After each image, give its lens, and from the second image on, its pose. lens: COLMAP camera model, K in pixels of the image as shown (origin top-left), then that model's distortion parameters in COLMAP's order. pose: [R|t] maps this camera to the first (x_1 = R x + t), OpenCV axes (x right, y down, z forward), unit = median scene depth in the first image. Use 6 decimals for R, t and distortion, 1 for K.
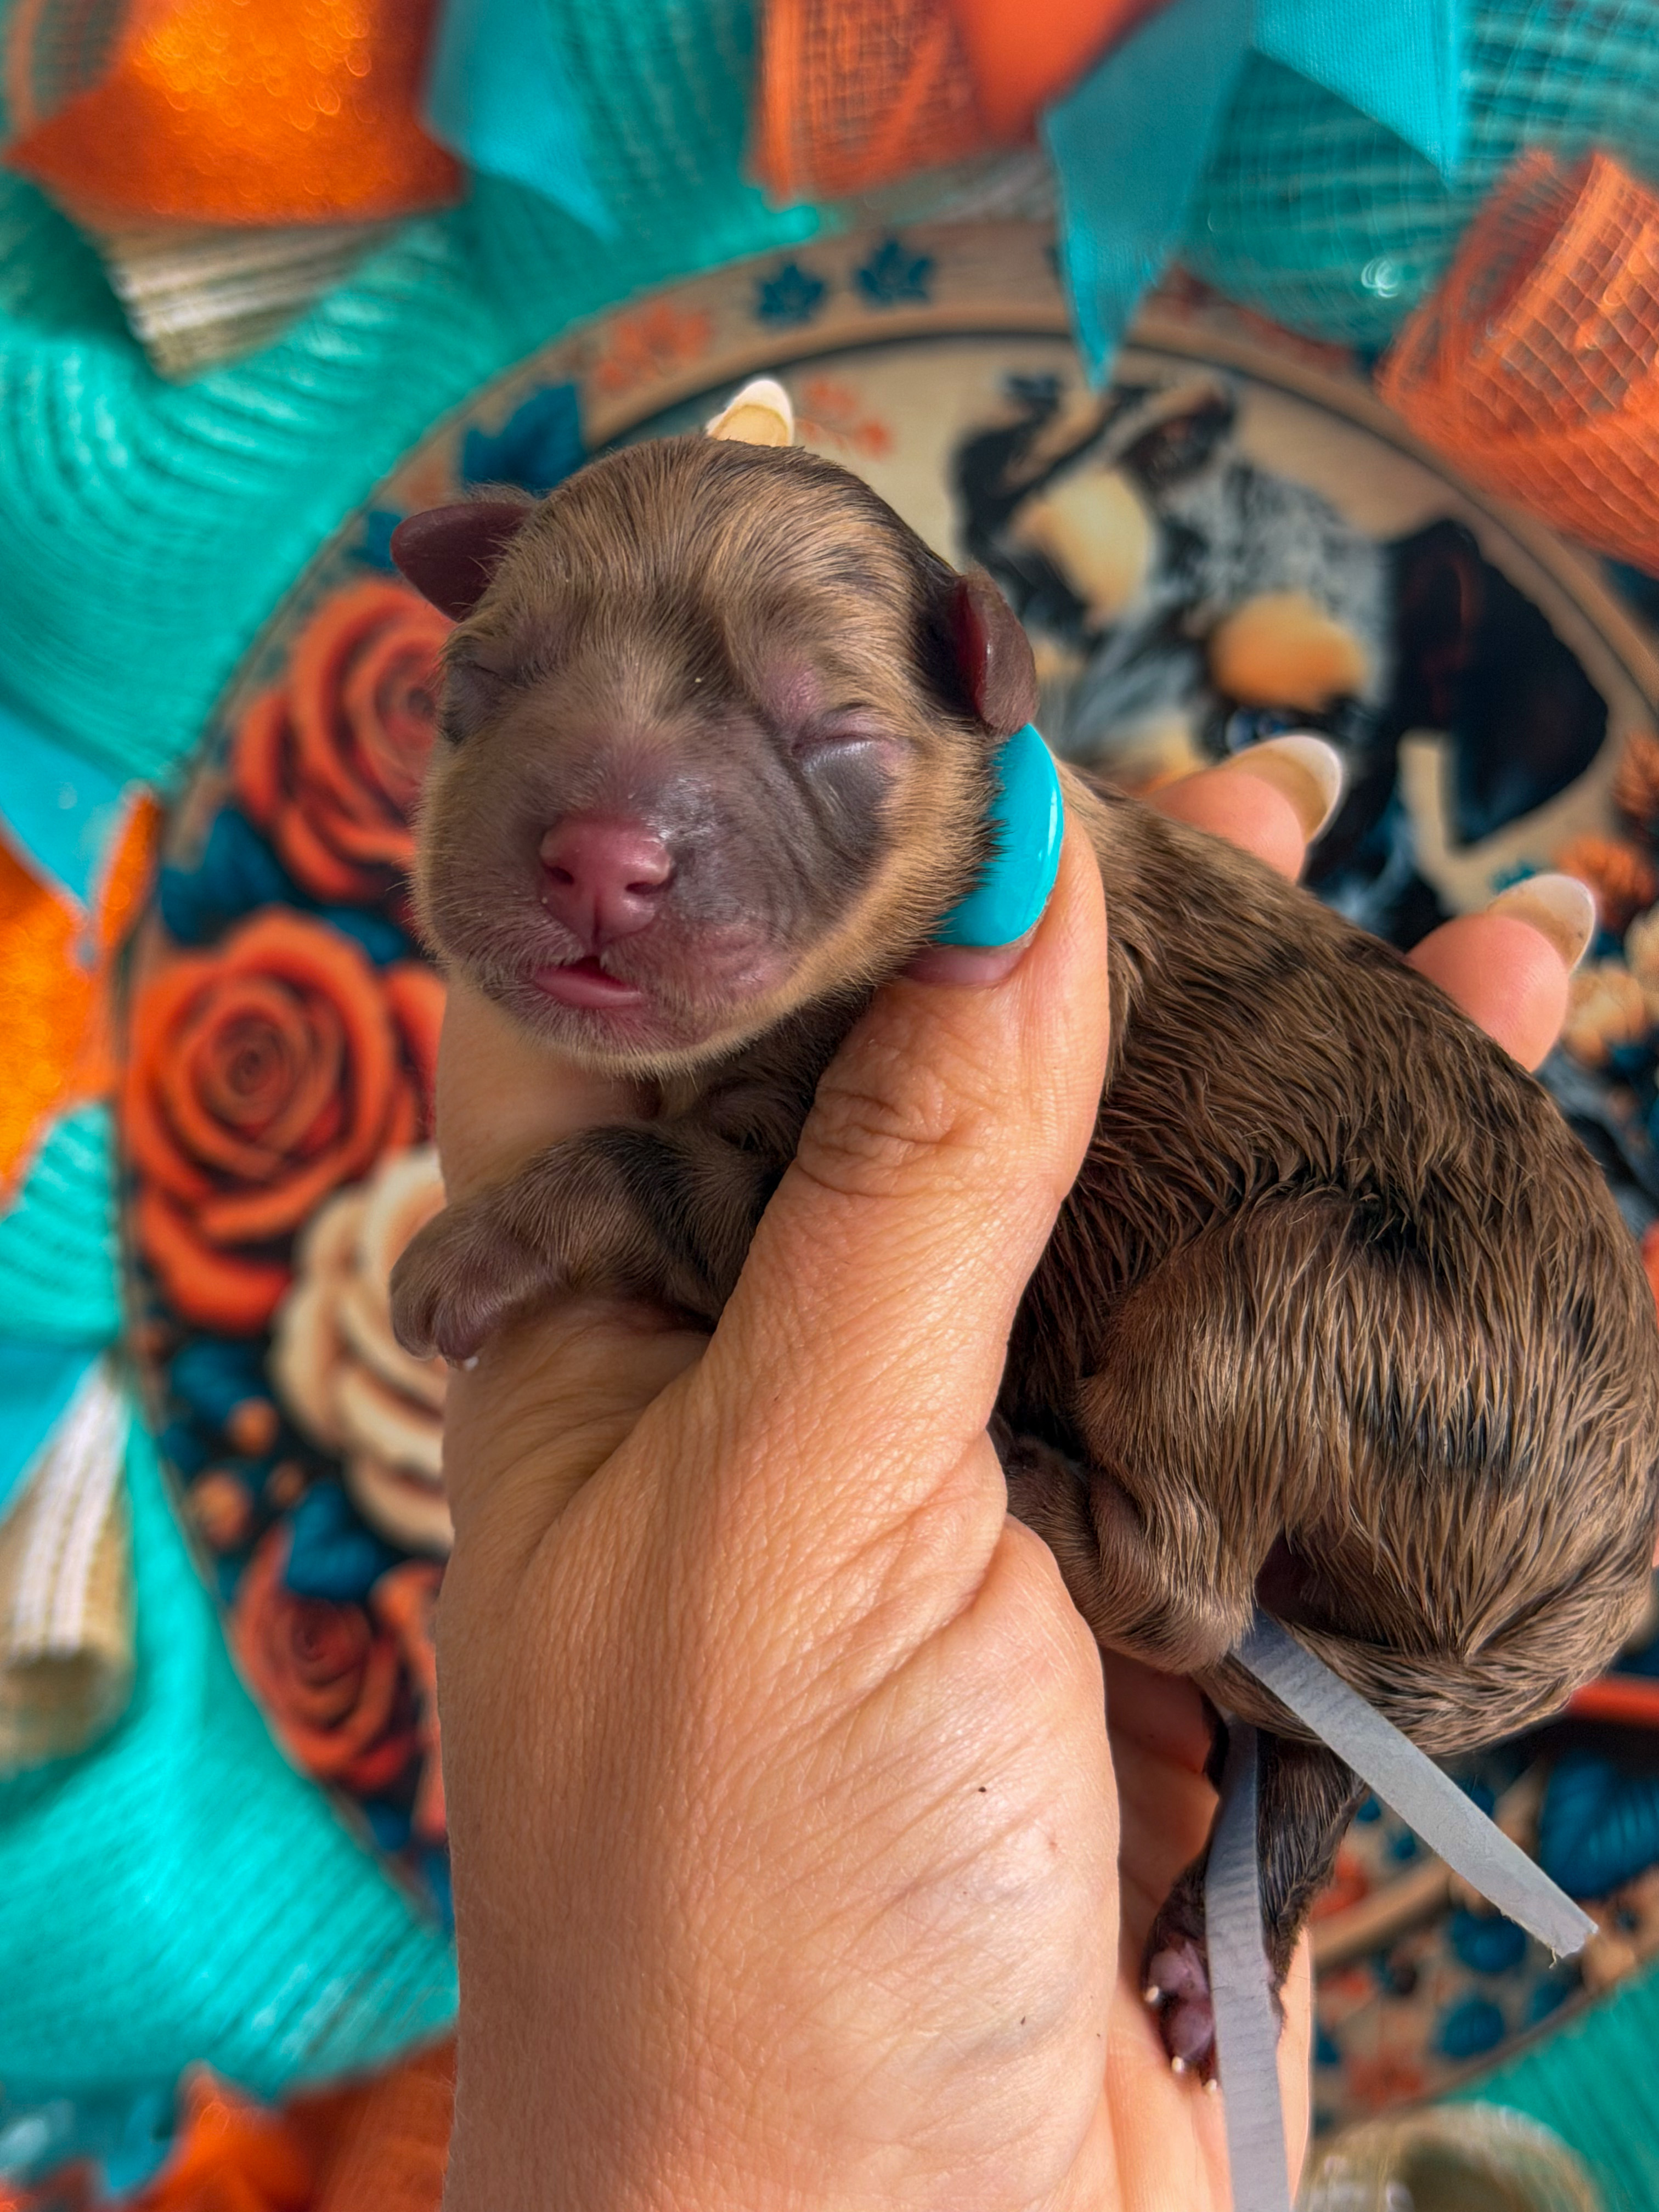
lens RADIAL K [[2464.5, 0, 829.5], [0, 2464.5, 1106.0], [0, 0, 1]] dist [0.015406, -0.108798]
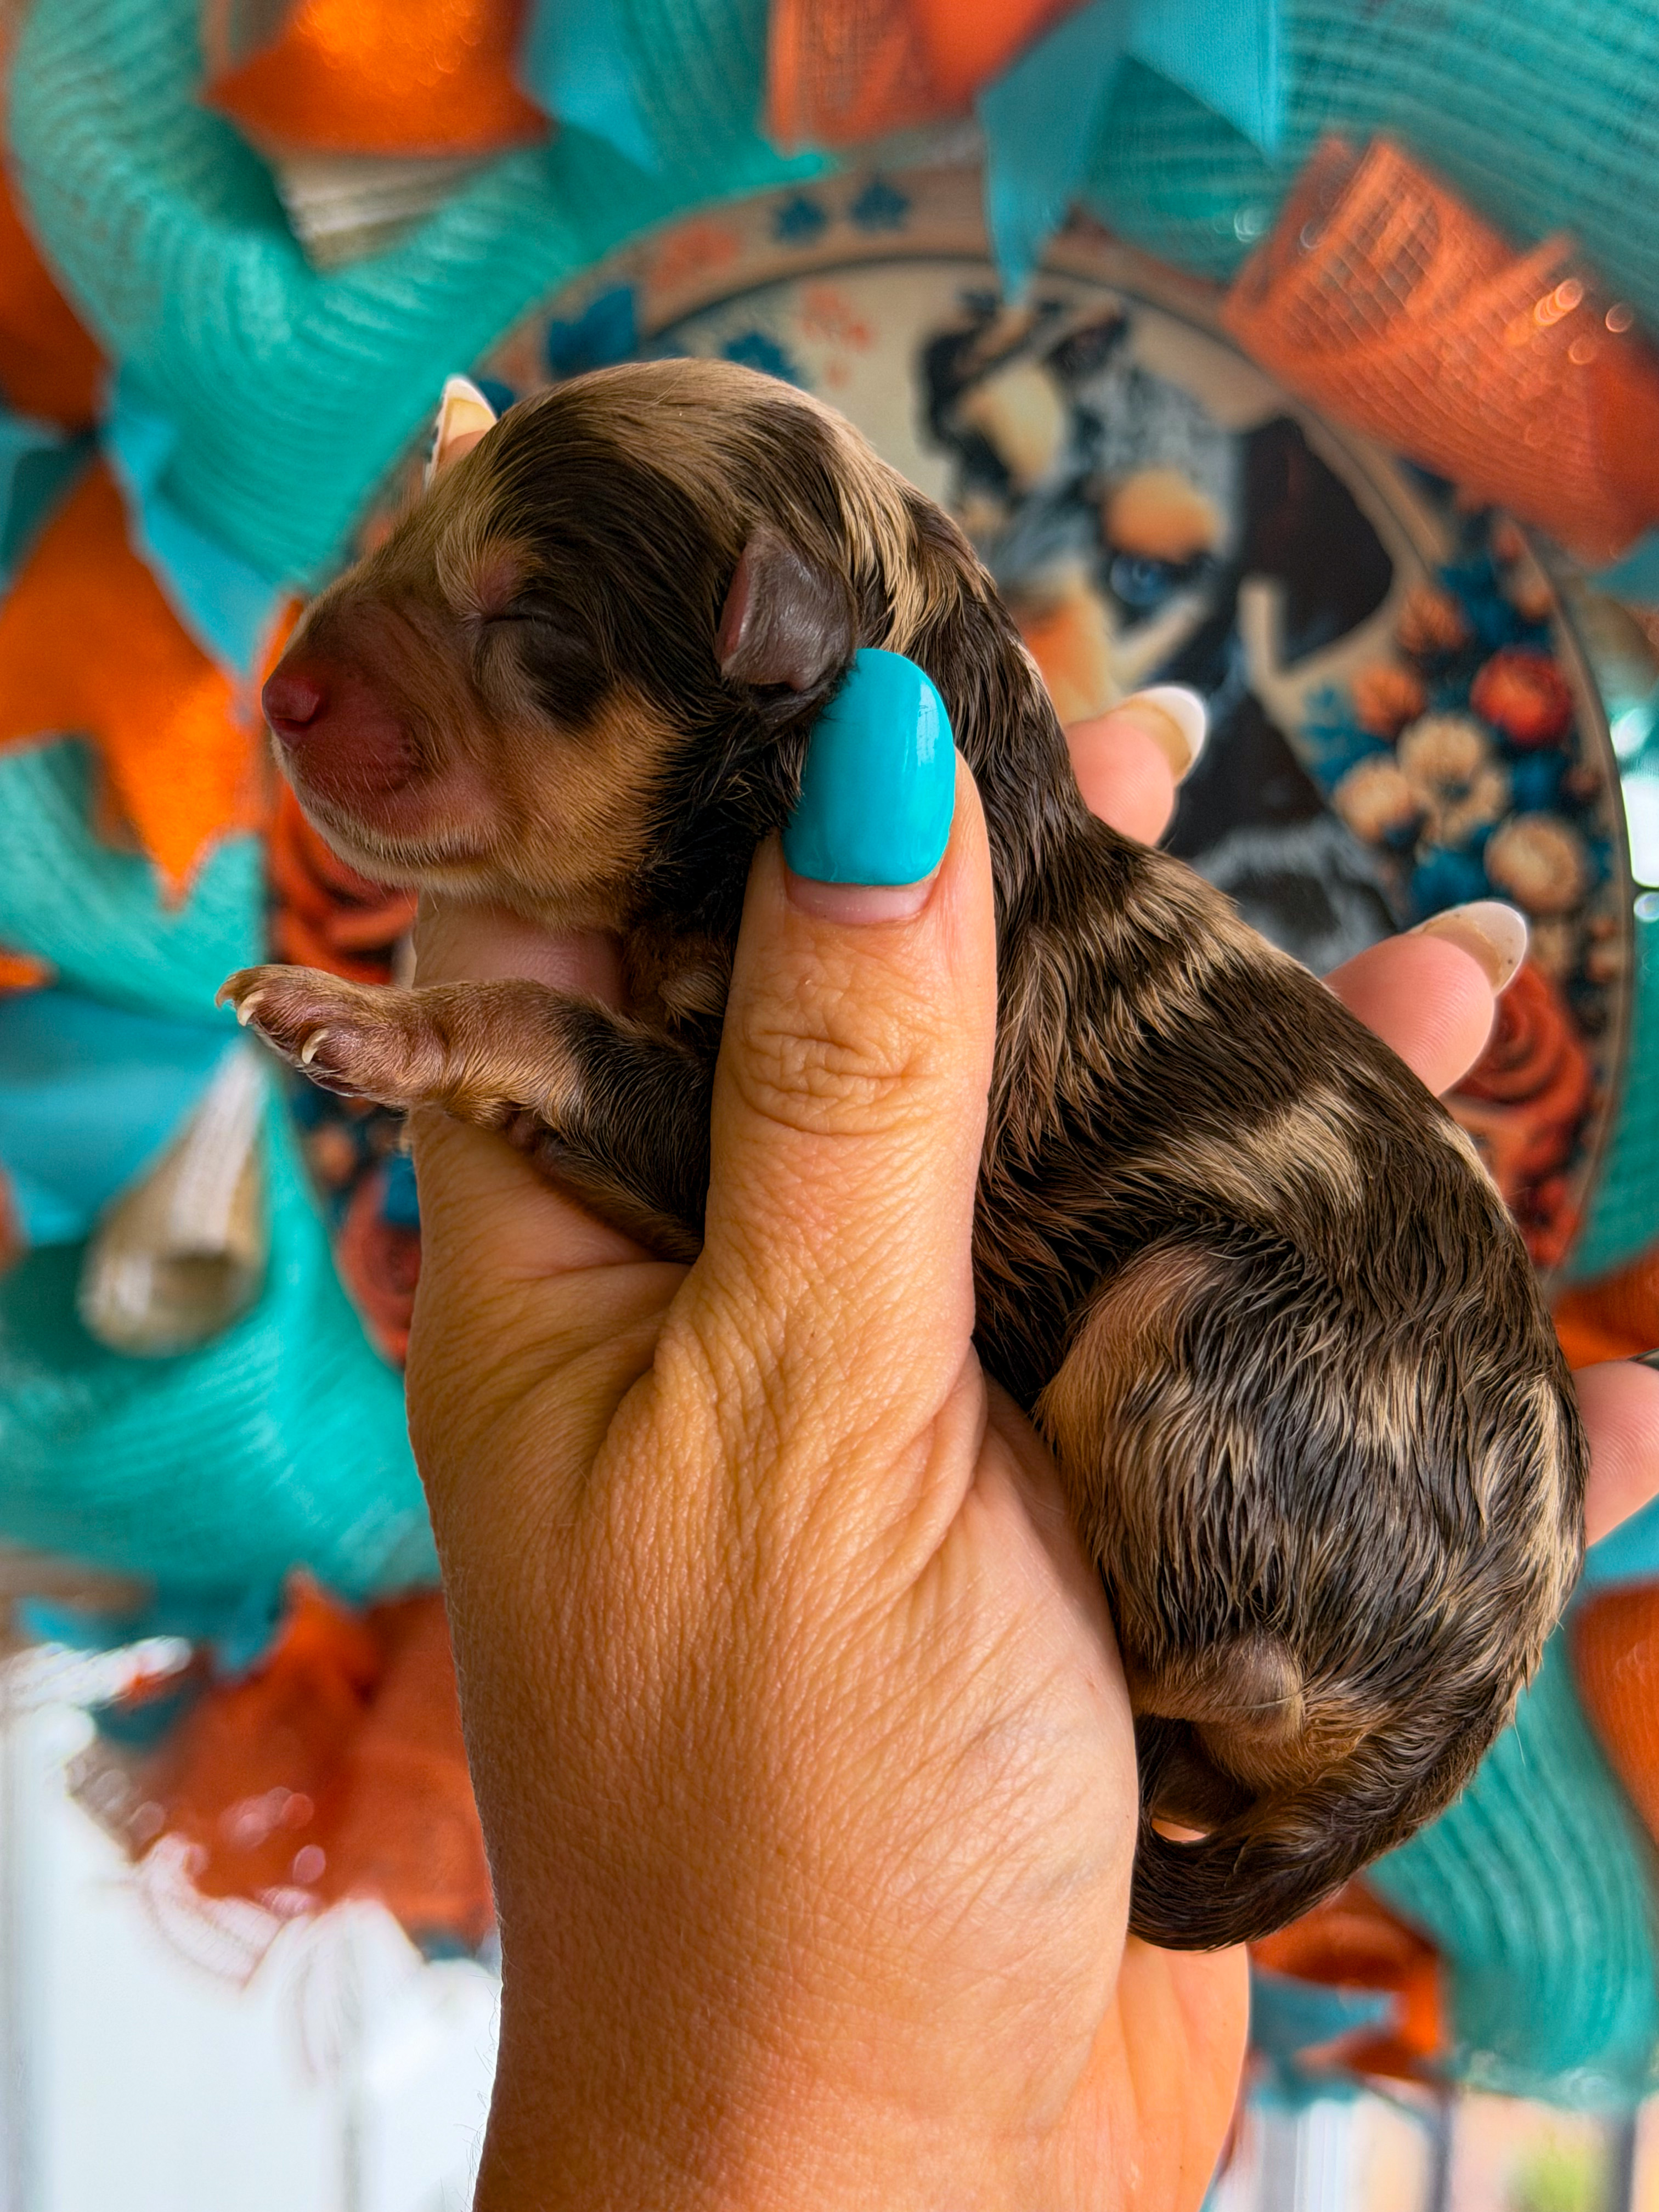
lens RADIAL K [[2464.5, 0, 829.5], [0, 2464.5, 1106.0], [0, 0, 1]] dist [0.015406, -0.108798]
pose [[0.996837, 0.050430, -0.061430, 0.105658], [-0.046911, 0.997246, 0.057436, 0.059151], [0.064157, -0.054373, 0.996457, -0.315470]]
